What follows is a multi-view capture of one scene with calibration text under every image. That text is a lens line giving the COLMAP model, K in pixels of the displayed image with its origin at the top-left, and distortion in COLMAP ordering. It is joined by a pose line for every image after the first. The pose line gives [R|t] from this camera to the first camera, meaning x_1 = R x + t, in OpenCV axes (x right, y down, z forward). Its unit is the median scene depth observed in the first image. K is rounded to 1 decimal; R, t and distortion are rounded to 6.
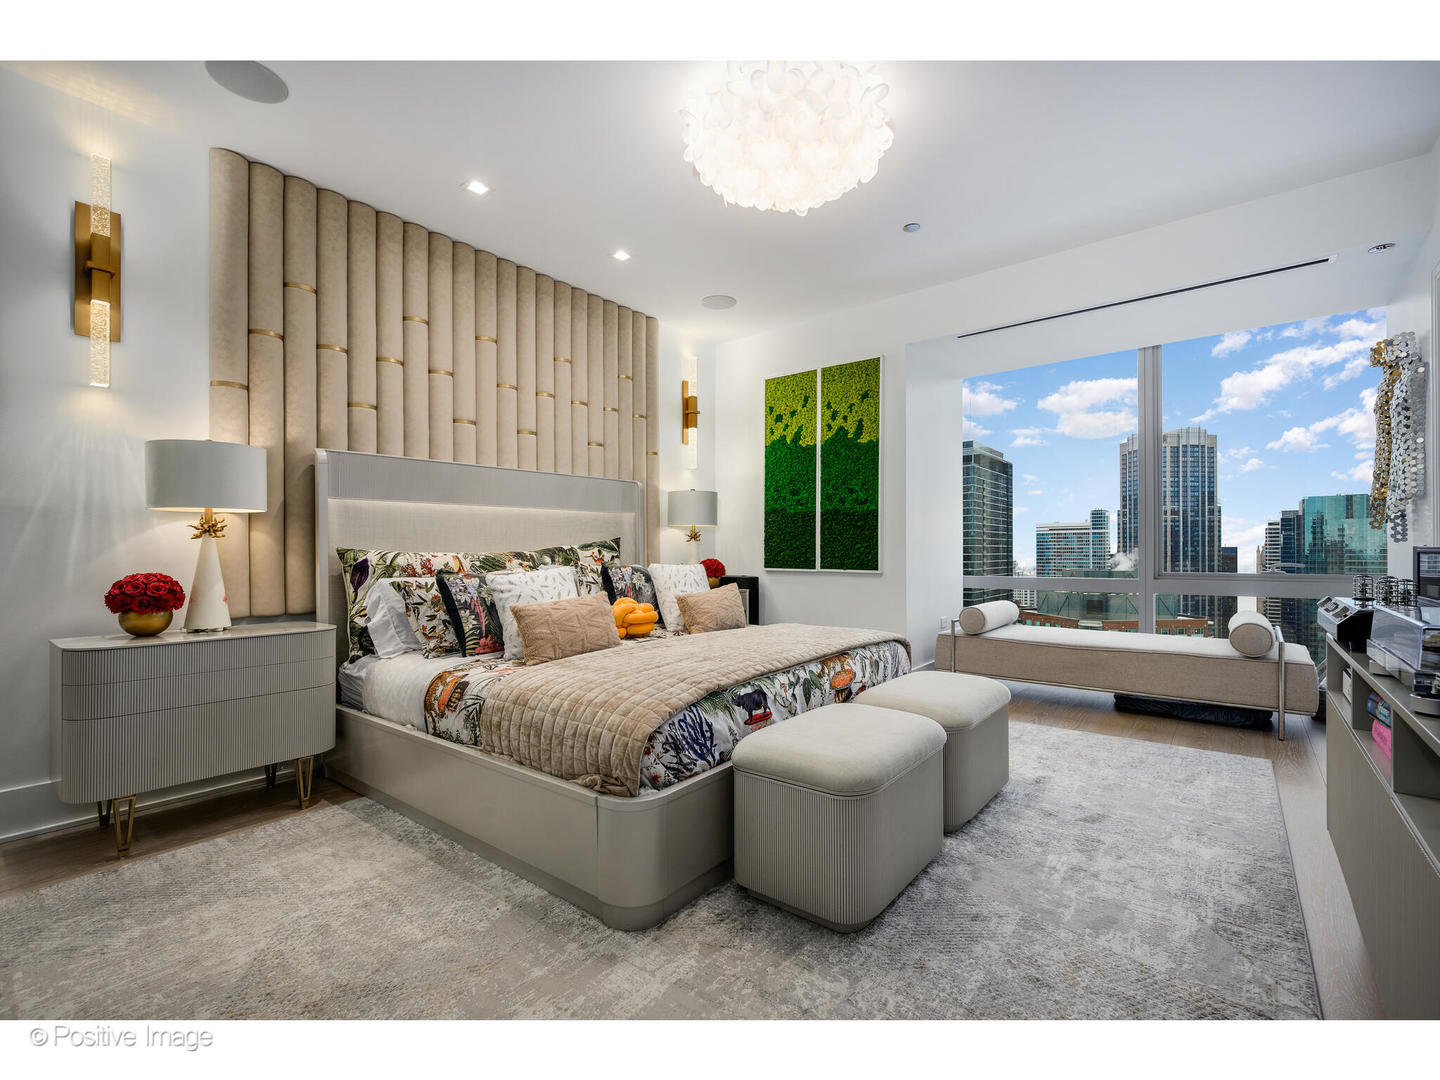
lens RADIAL K [[640.5, 0, 718.9], [0, 640.5, 550.3], [0, 0, 1]] dist [-0.003917, -0.000282]
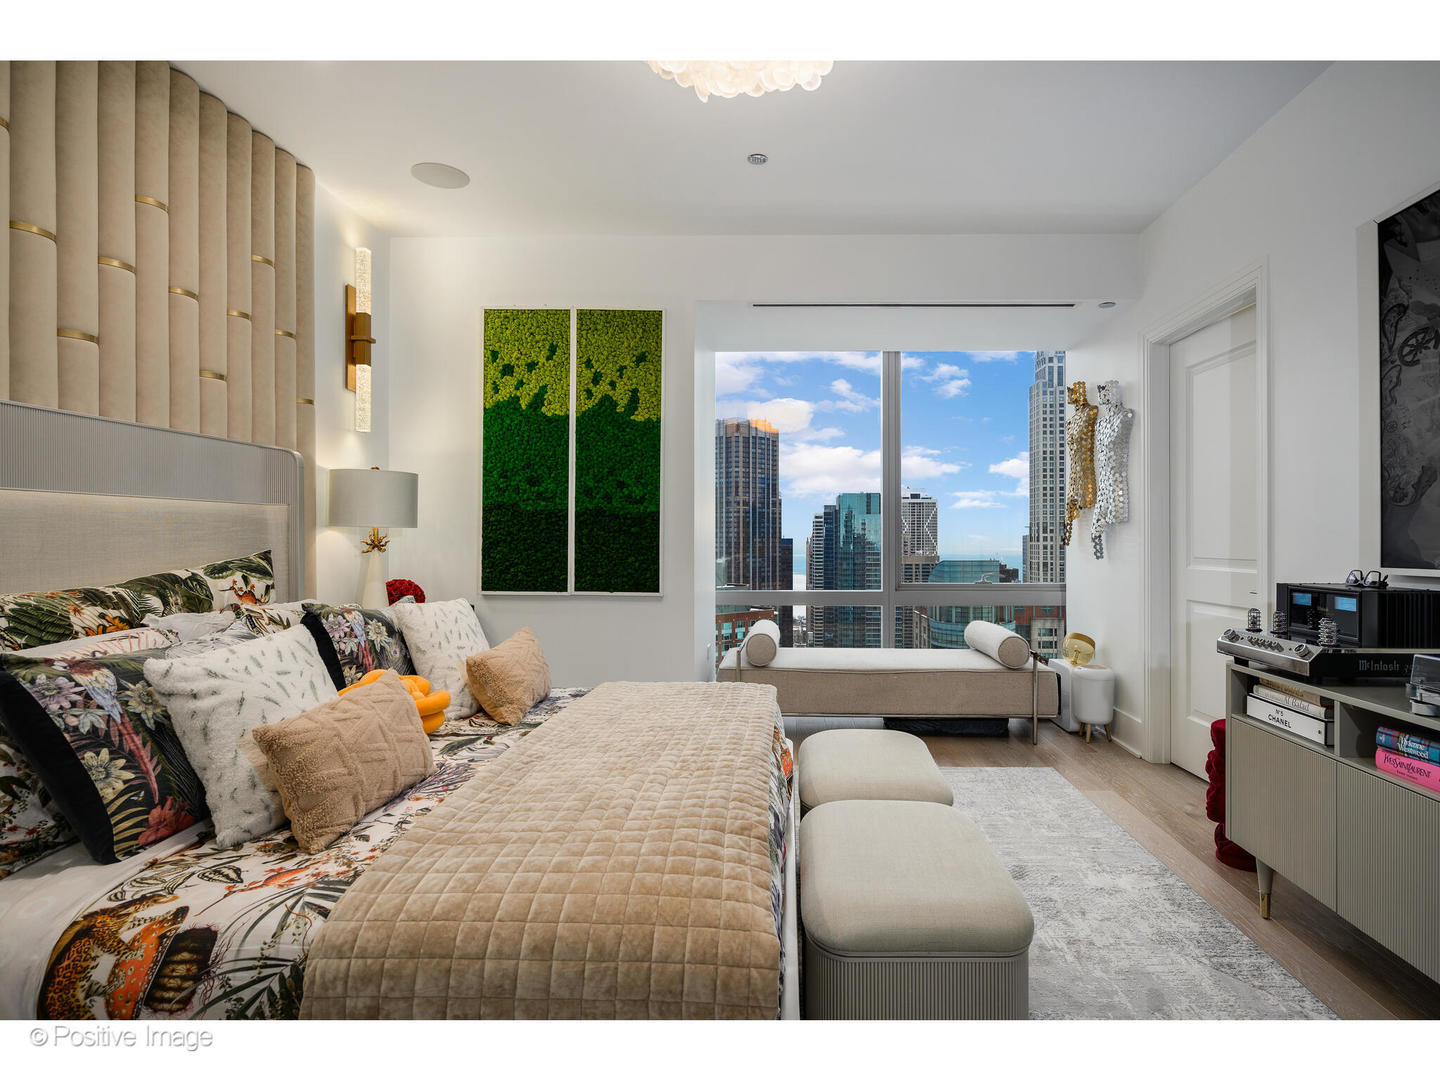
lens RADIAL K [[791.3, 0, 782.1], [0, 791.3, 538.1], [0, 0, 1]] dist [-0.001589, -0.000515]
pose [[0.782148, 0.010589, 0.623002, -0.216599], [-0.010246, 0.999939, -0.004133, -0.029919], [-0.623008, -0.003151, 0.782209, 0.176573]]
